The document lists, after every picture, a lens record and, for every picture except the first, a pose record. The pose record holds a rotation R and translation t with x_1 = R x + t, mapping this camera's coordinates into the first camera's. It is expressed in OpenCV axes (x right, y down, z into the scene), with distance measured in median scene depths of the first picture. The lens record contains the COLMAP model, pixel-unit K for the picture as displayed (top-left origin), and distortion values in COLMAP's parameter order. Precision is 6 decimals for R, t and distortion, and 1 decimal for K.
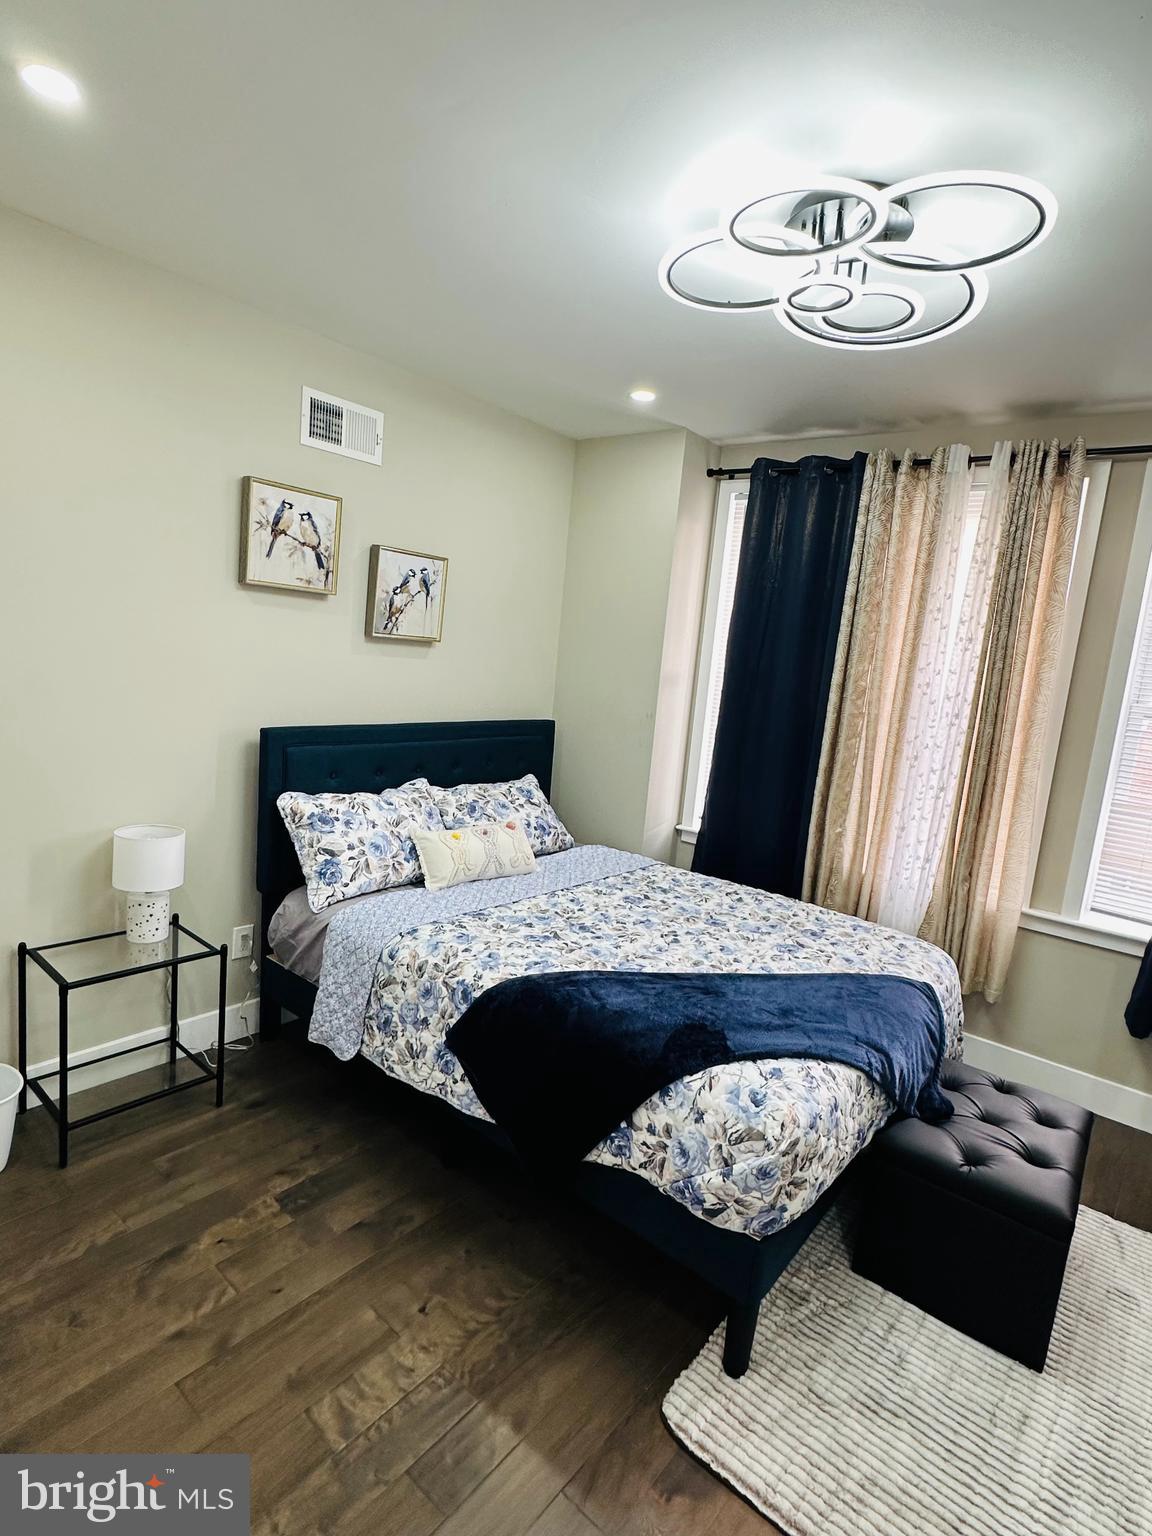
lens RADIAL K [[788.3, 0, 577.1], [0, 788.3, 766.9], [0, 0, 1]] dist [0.001926, 0.000274]
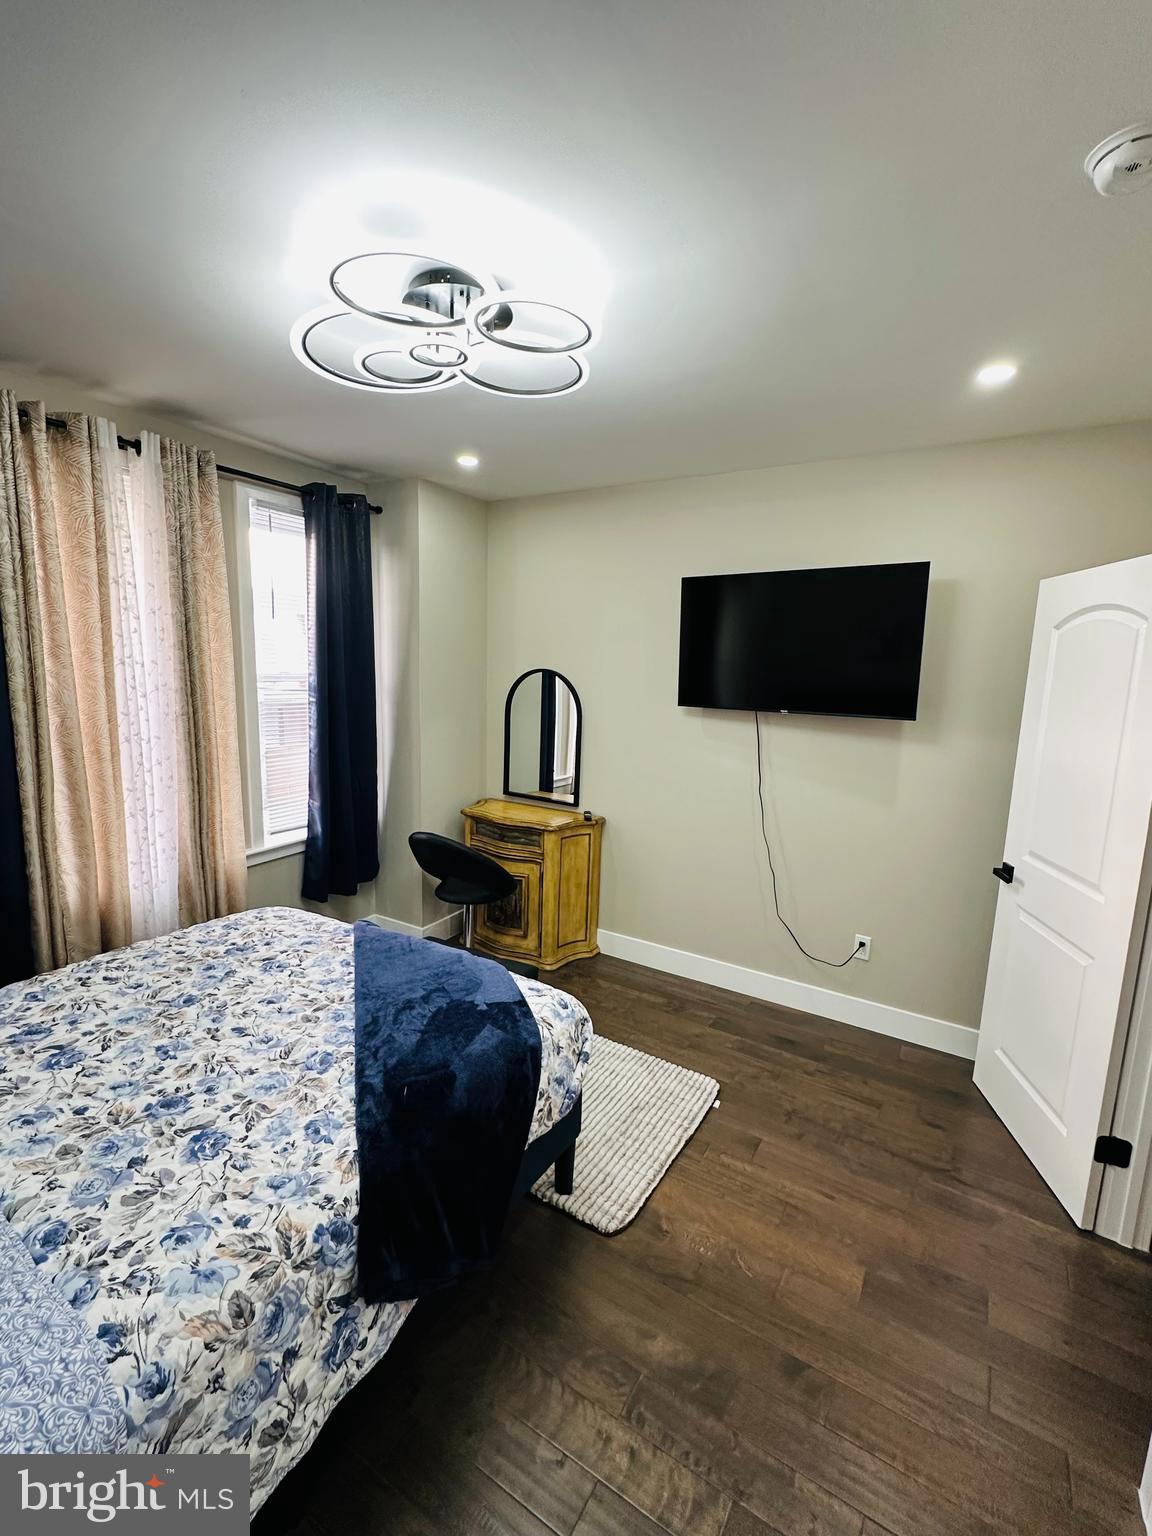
lens RADIAL K [[674.5, 0, 577.1], [0, 674.5, 764.7], [0, 0, 1]] dist [-0.000374, -0.000008]
pose [[-0.133019, -0.245738, 0.960166, -0.515232], [0.112249, 0.958807, 0.260941, -0.183242], [-0.984737, 0.142488, -0.099956, 0.663882]]
